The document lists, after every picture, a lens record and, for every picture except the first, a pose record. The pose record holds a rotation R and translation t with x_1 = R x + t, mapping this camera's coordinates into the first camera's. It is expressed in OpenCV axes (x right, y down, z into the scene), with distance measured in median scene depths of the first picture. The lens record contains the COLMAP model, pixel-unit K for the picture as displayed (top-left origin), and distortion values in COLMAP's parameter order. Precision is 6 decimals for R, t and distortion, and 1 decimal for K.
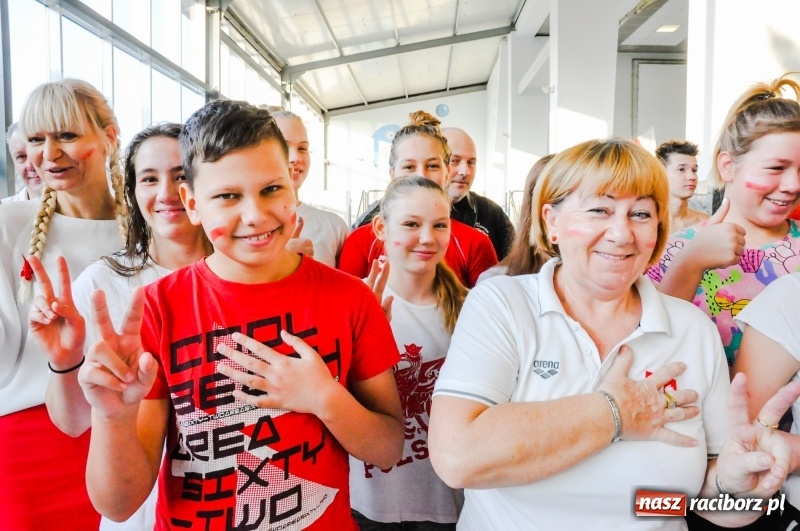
lens RADIAL K [[566.9, 0, 395.6], [0, 566.9, 256.3], [0, 0, 1]] dist [-0.111283, 0.093732]
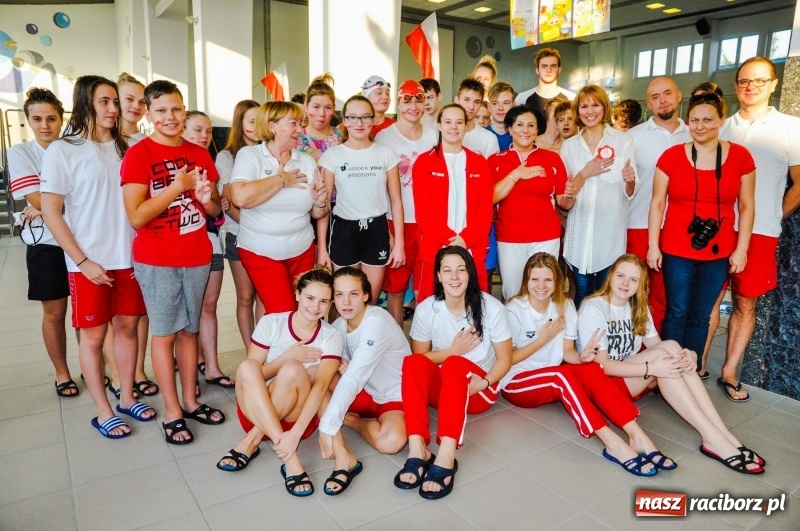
lens RADIAL K [[577.0, 0, 401.2], [0, 577.0, 265.2], [0, 0, 1]] dist [-0.096259, 0.090471]
pose [[0.807786, -0.107517, 0.579588, -0.072099], [0.025822, 0.988736, 0.147429, 0.017209], [-0.588910, -0.104125, 0.801463, -0.141097]]
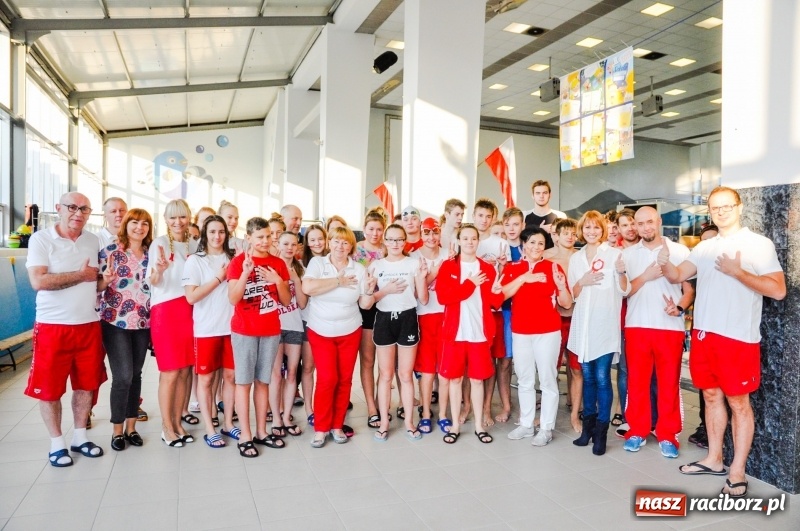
lens RADIAL K [[577.0, 0, 401.2], [0, 577.0, 265.2], [0, 0, 1]] dist [-0.096259, 0.090471]
pose [[0.916149, 0.002437, 0.400831, -0.071680], [0.007450, 0.999705, -0.023106, 0.015452], [-0.400769, 0.024155, 0.915861, -0.245657]]
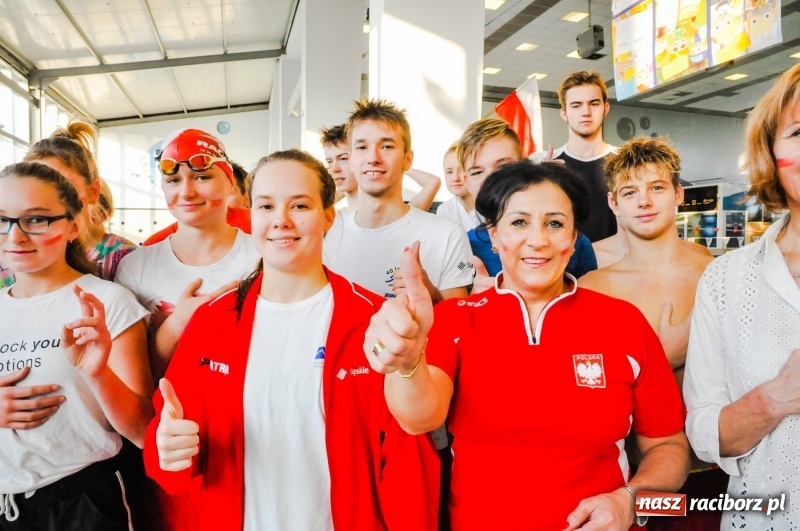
lens RADIAL K [[564.6, 0, 402.1], [0, 564.6, 265.6], [0, 0, 1]] dist [-0.111044, 0.087156]
pose [[0.942793, -0.016057, 0.332992, 0.085496], [0.021111, 0.999710, -0.011567, 0.002819], [-0.332709, 0.017936, 0.942859, -0.039594]]
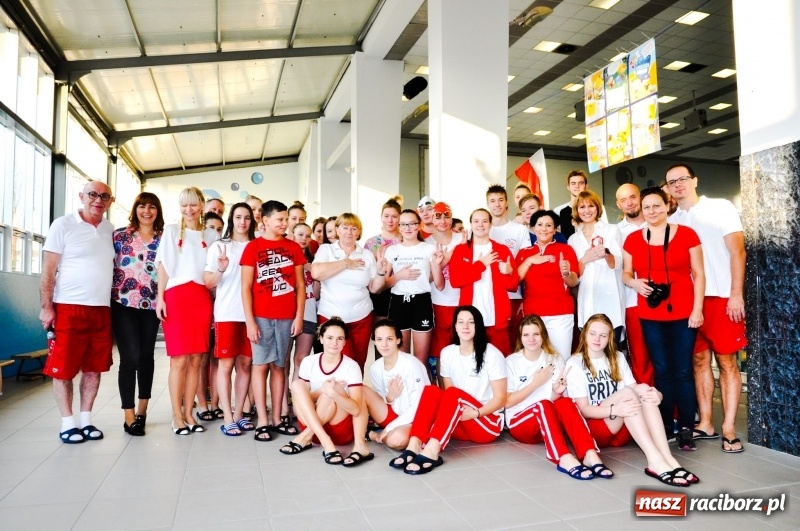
lens RADIAL K [[599.4, 0, 400.0], [0, 599.4, 265.5], [0, 0, 1]] dist [-0.095923, 0.102788]
pose [[0.944035, 0.007554, 0.329759, -0.059289], [0.026783, 0.994681, -0.099460, 0.050948], [-0.328757, 0.102725, 0.938811, -0.259532]]
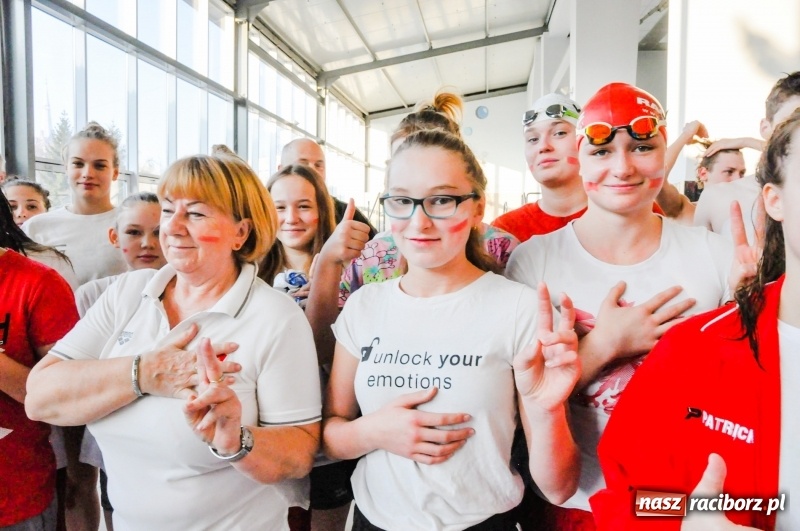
lens RADIAL K [[562.5, 0, 388.0], [0, 562.5, 265.2], [0, 0, 1]] dist [-0.067359, 0.000158]
pose [[0.992775, 0.018265, -0.118591, 0.069085], [-0.016660, 0.999756, 0.014508, 0.001248], [0.118827, -0.012428, 0.992837, -0.019186]]
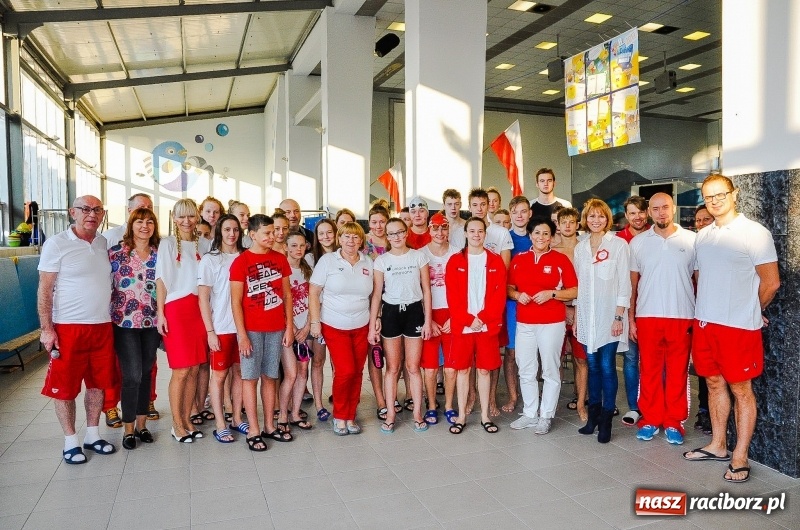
lens RADIAL K [[599.4, 0, 400.0], [0, 599.4, 265.0], [0, 0, 1]] dist [-0.095923, 0.102788]
pose [[0.922927, -0.027554, 0.383988, -0.073641], [0.030771, 0.999524, -0.002235, 0.012221], [-0.383744, 0.013878, 0.923335, -0.260664]]
